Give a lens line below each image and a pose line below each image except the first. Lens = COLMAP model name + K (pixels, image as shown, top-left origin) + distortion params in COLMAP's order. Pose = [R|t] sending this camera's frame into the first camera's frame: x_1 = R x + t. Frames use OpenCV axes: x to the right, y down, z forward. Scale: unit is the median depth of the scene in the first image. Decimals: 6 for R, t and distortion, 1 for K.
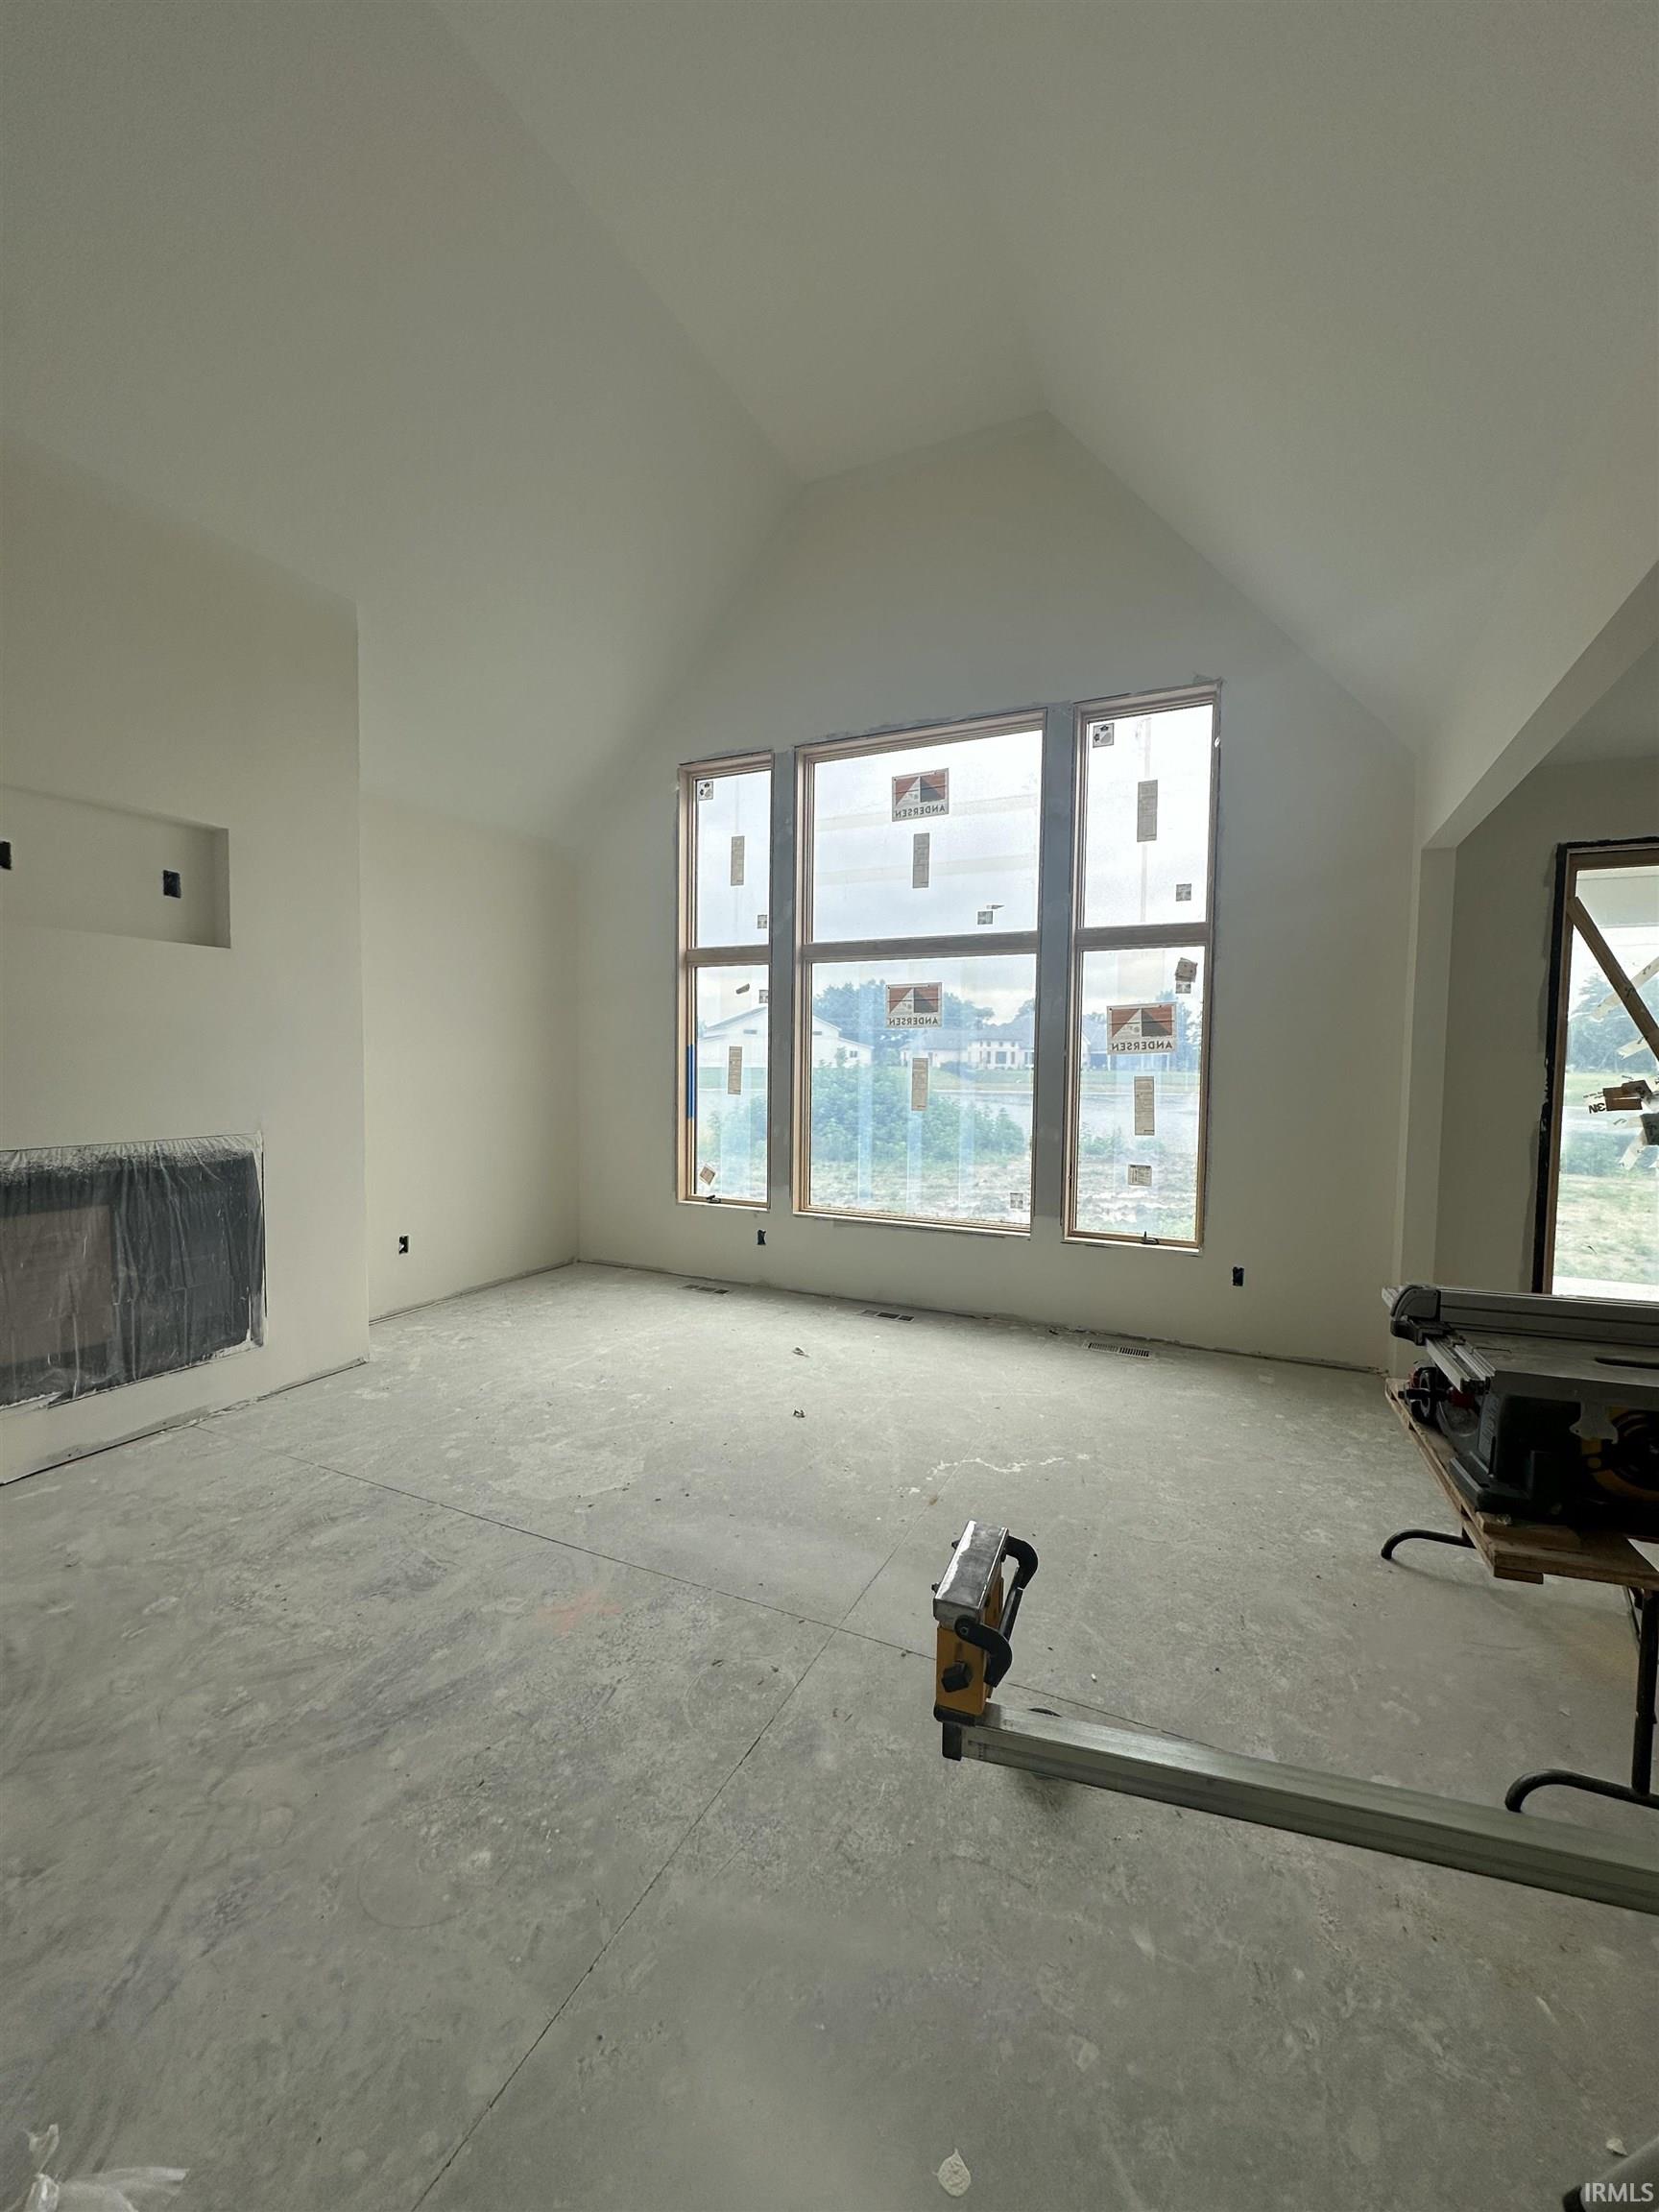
lens RADIAL K [[883.2, 0, 829.5], [0, 883.2, 1106.0], [0, 0, 1]] dist [-0.002526, 0.000339]
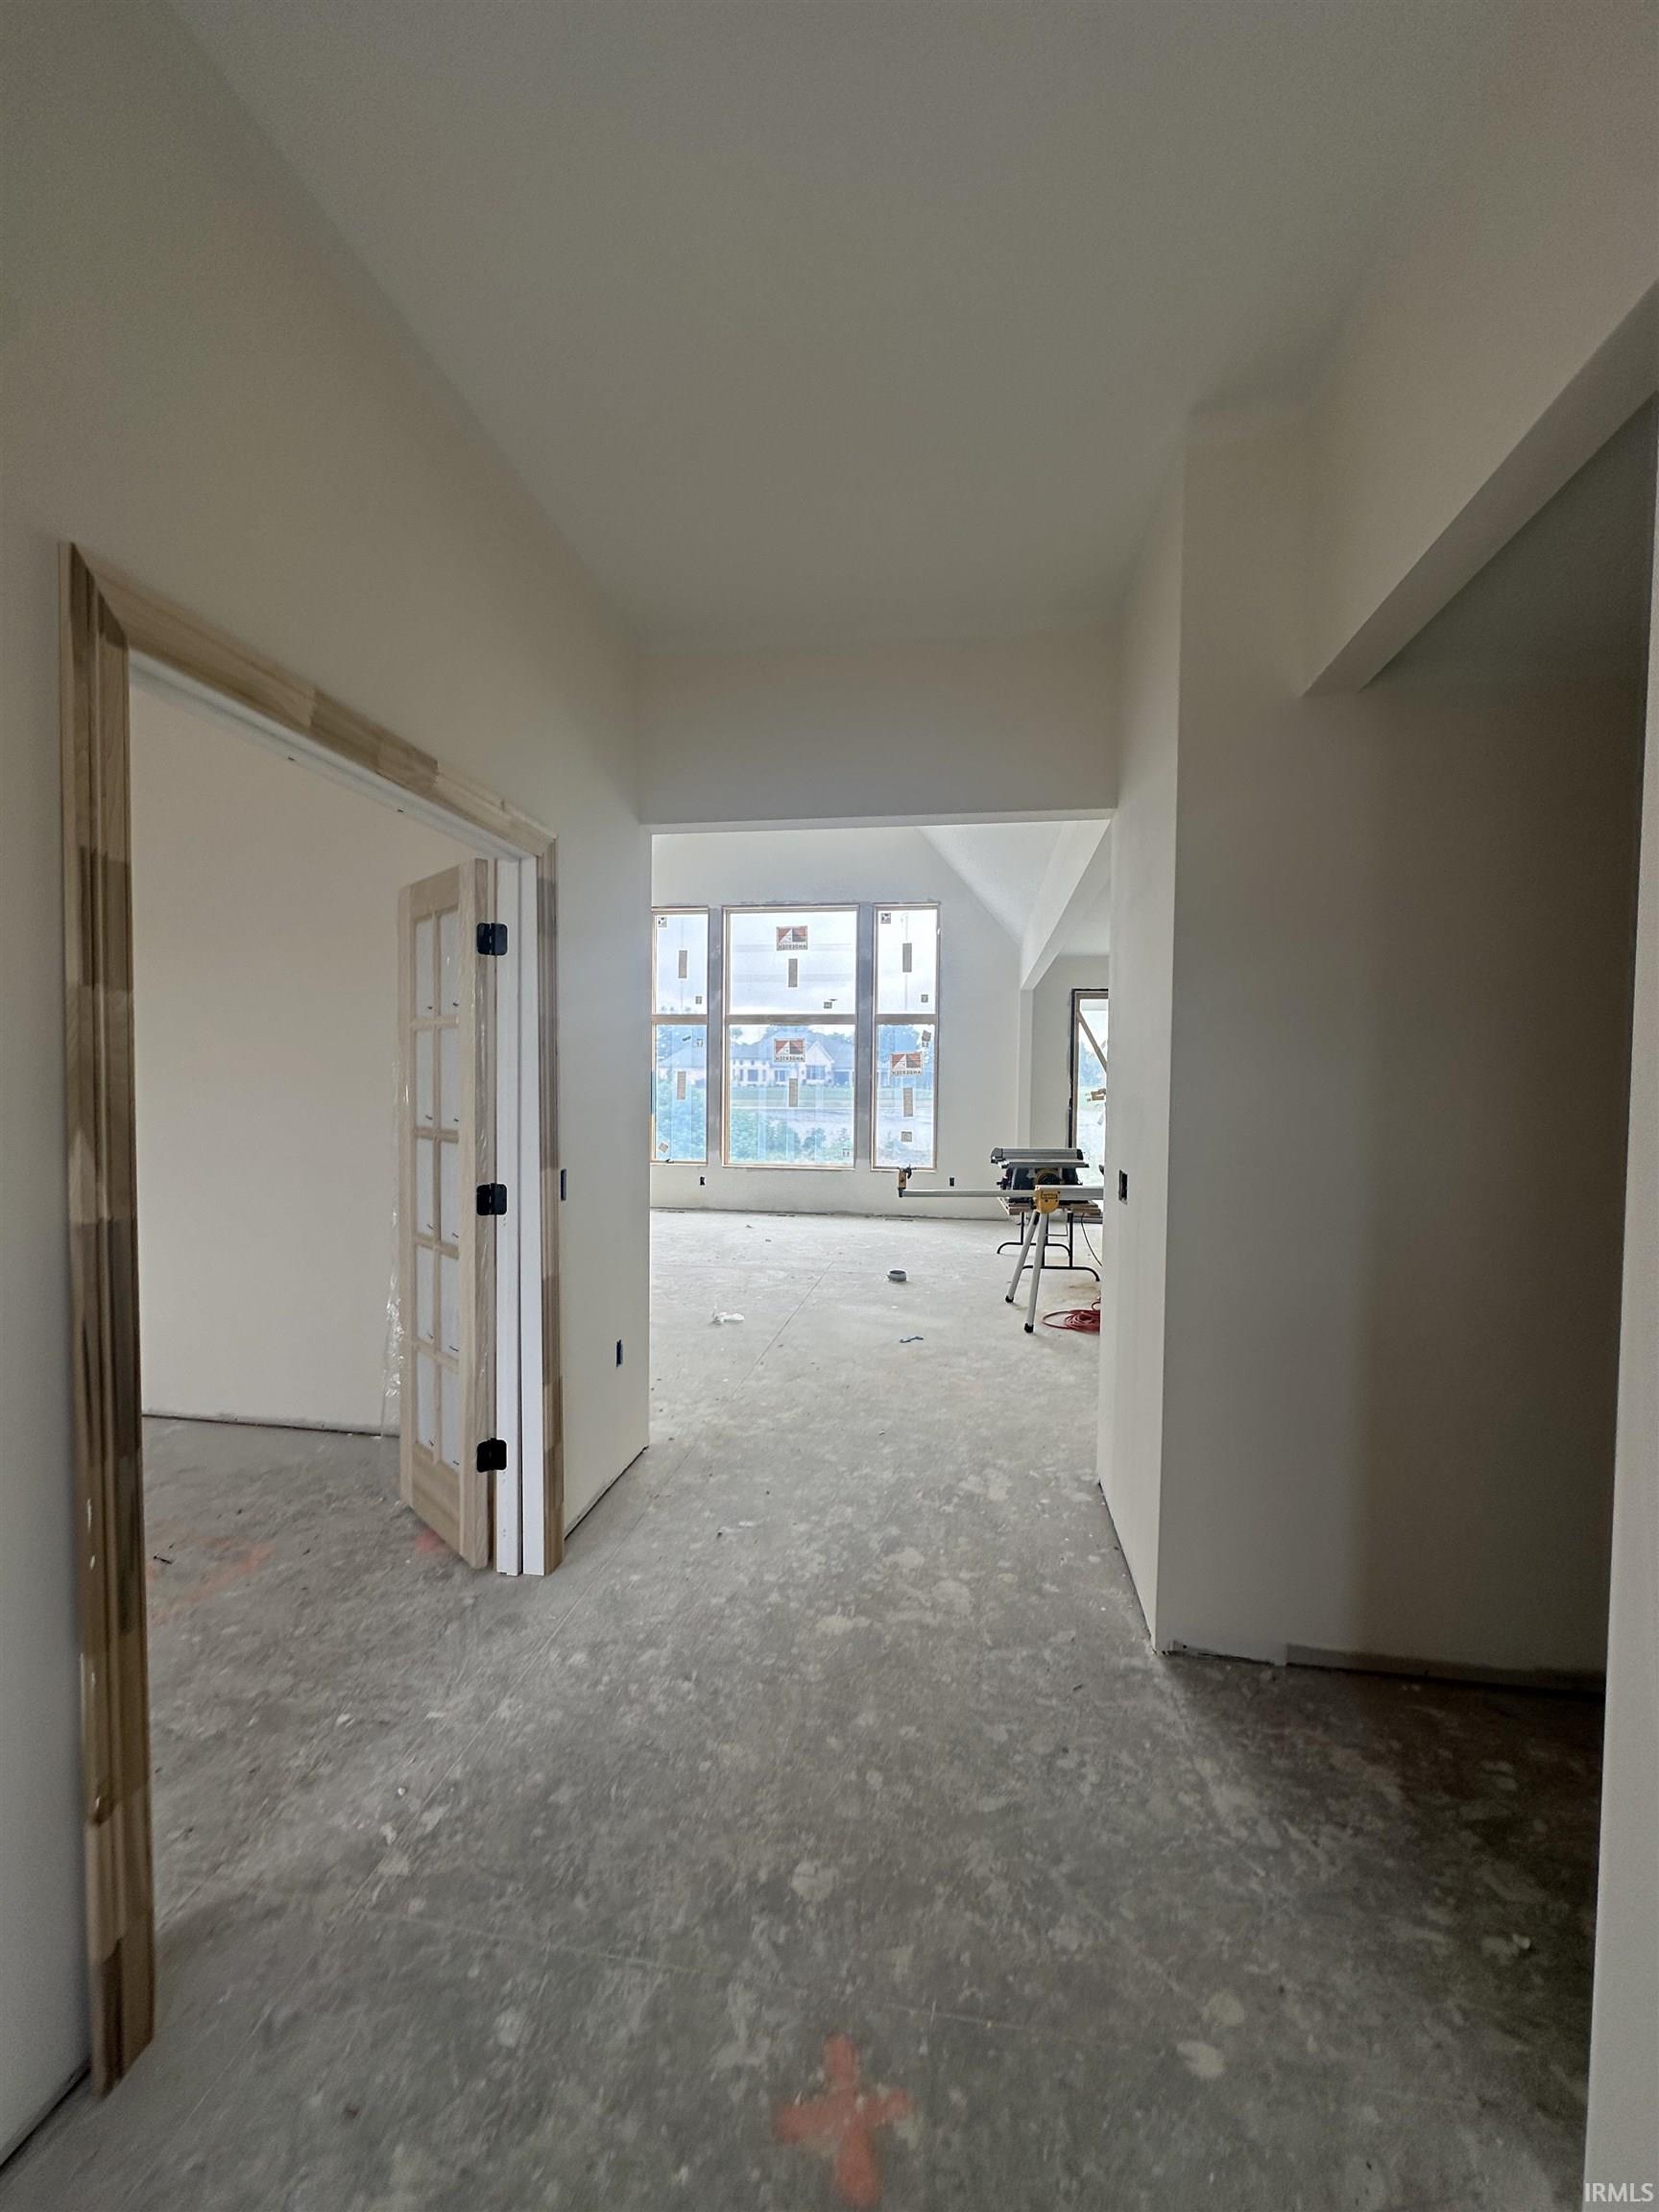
lens RADIAL K [[883.2, 0, 829.5], [0, 883.2, 1106.0], [0, 0, 1]] dist [-0.002526, 0.000339]
pose [[0.959467, -0.009408, 0.281662, -0.400992], [0.015033, 0.999728, -0.017817, 0.043454], [-0.281418, 0.021329, 0.959348, -0.923445]]
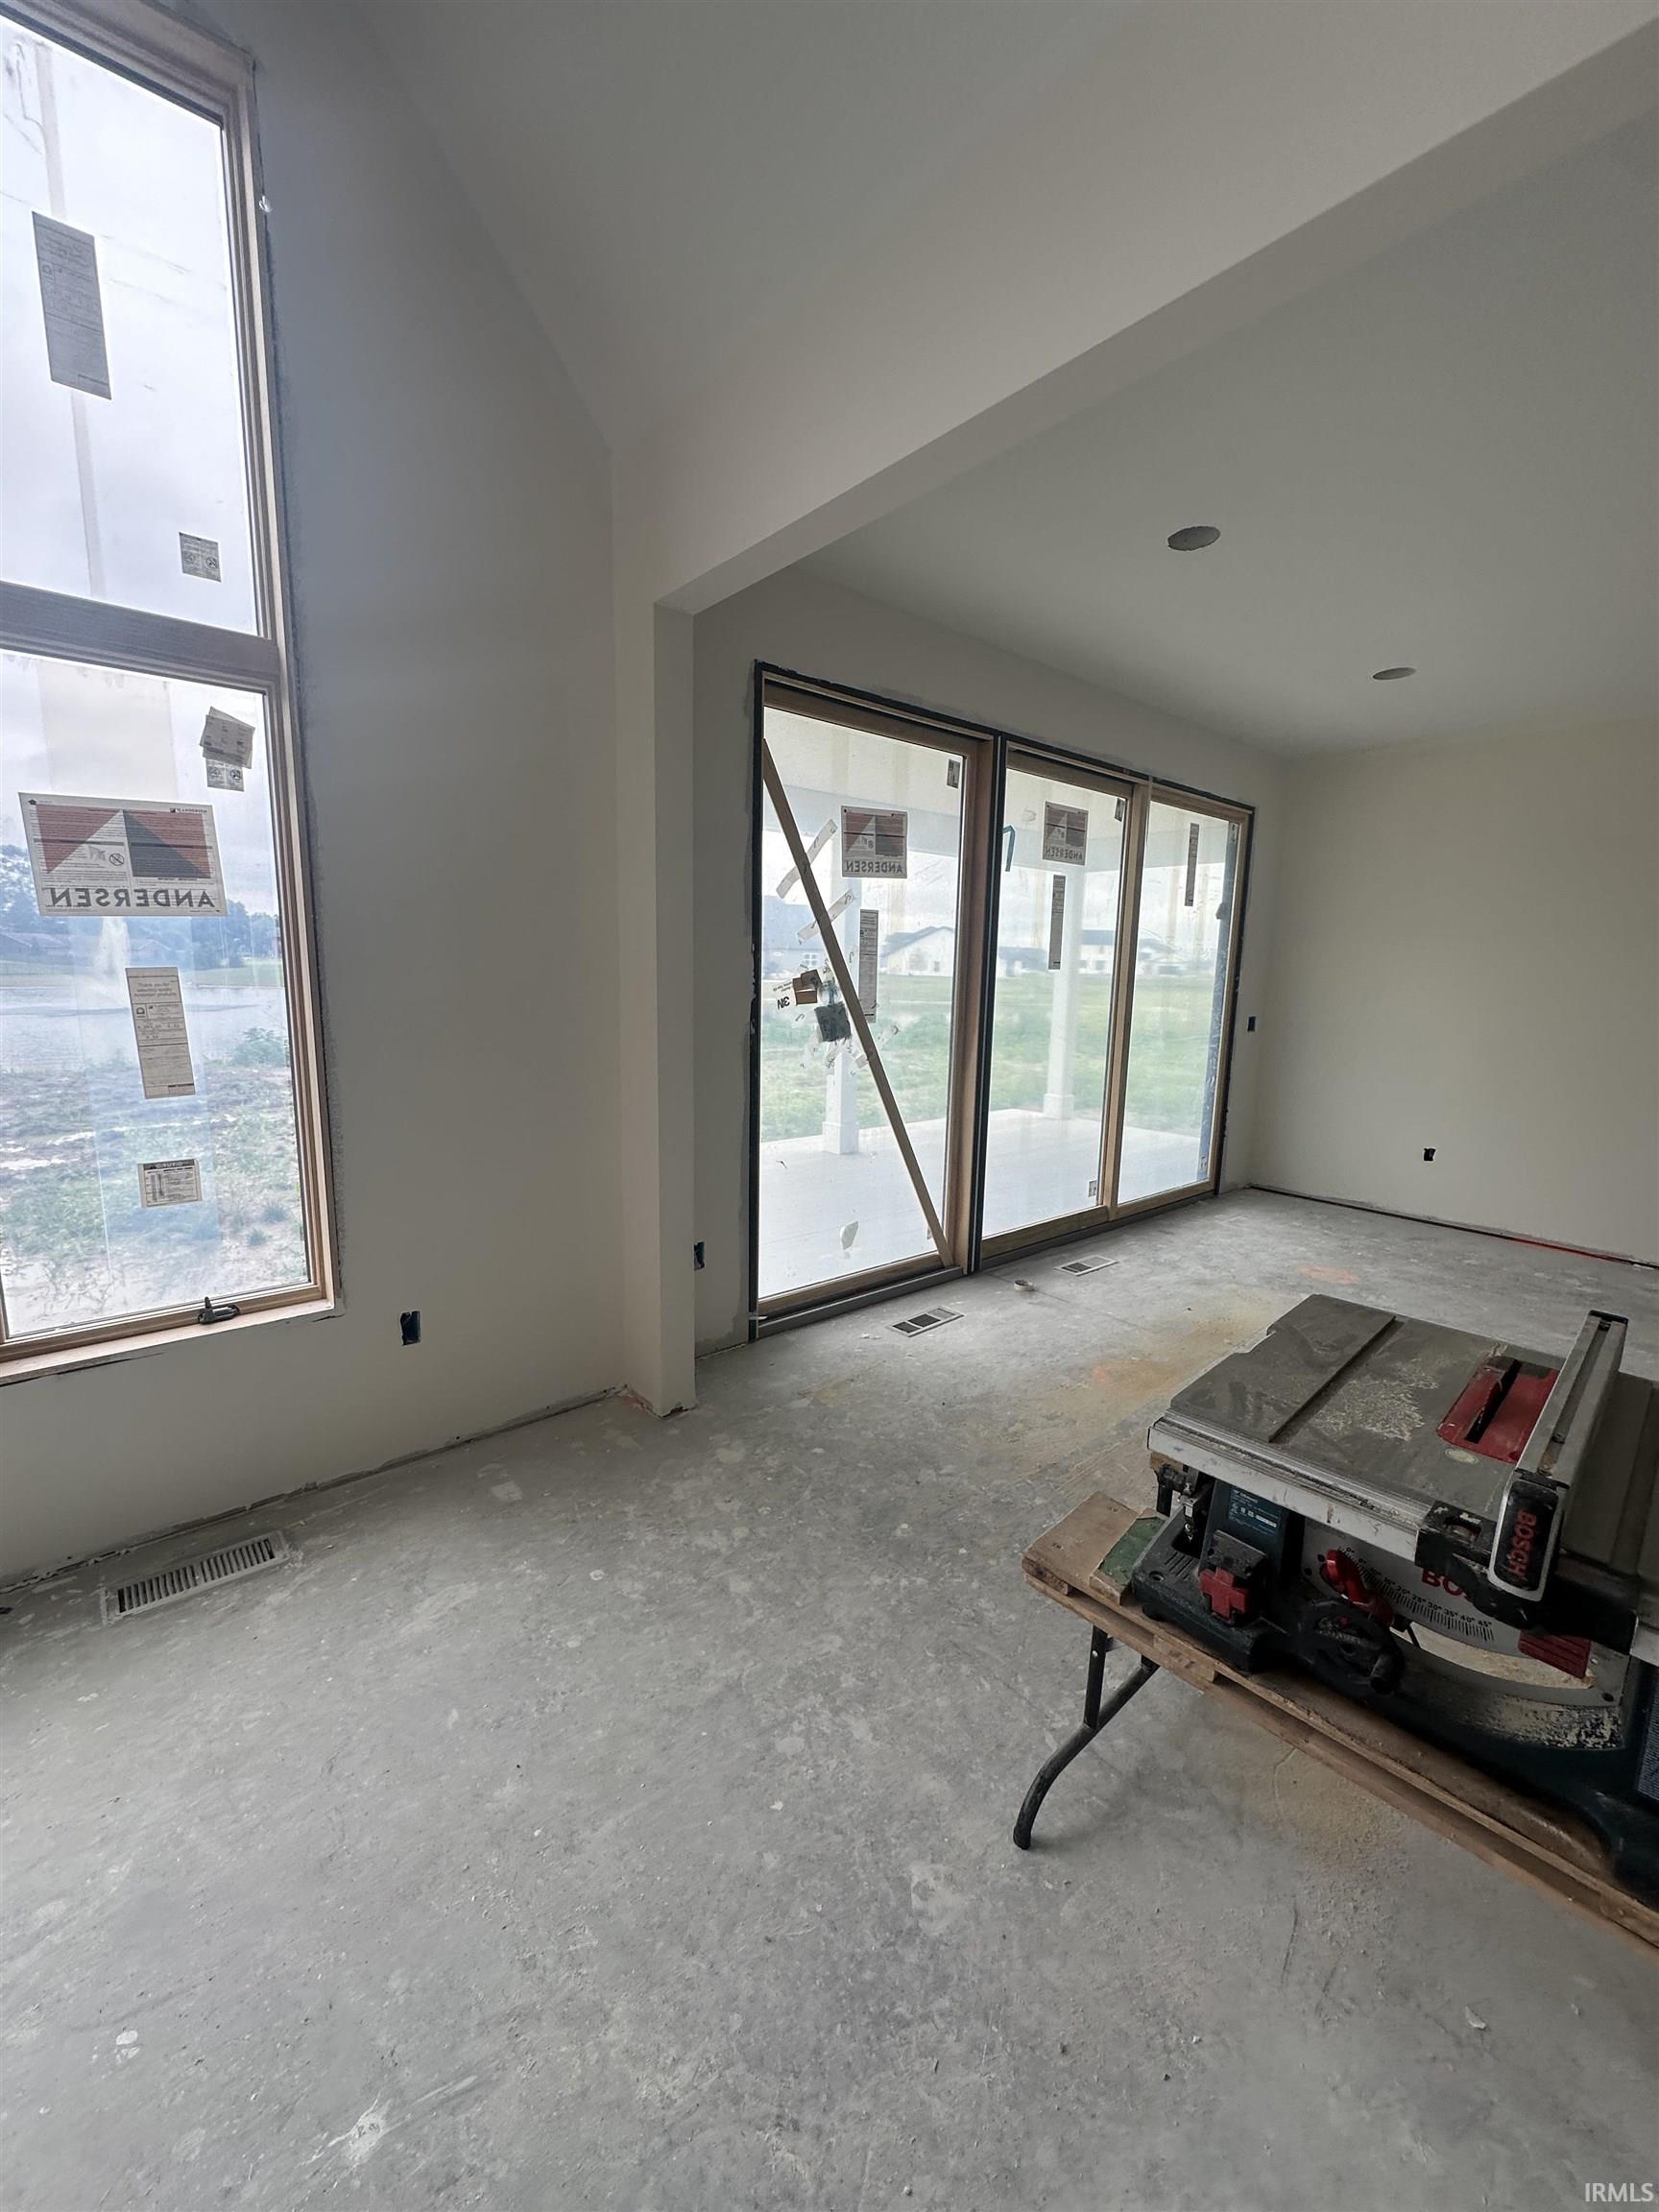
lens RADIAL K [[883.2, 0, 829.5], [0, 883.2, 1106.0], [0, 0, 1]] dist [-0.002526, 0.000339]
pose [[0.408825, -0.148552, 0.900441, 0.084216], [0.029332, 0.988292, 0.149728, -0.021579], [-0.912141, -0.034801, 0.408396, 0.514457]]
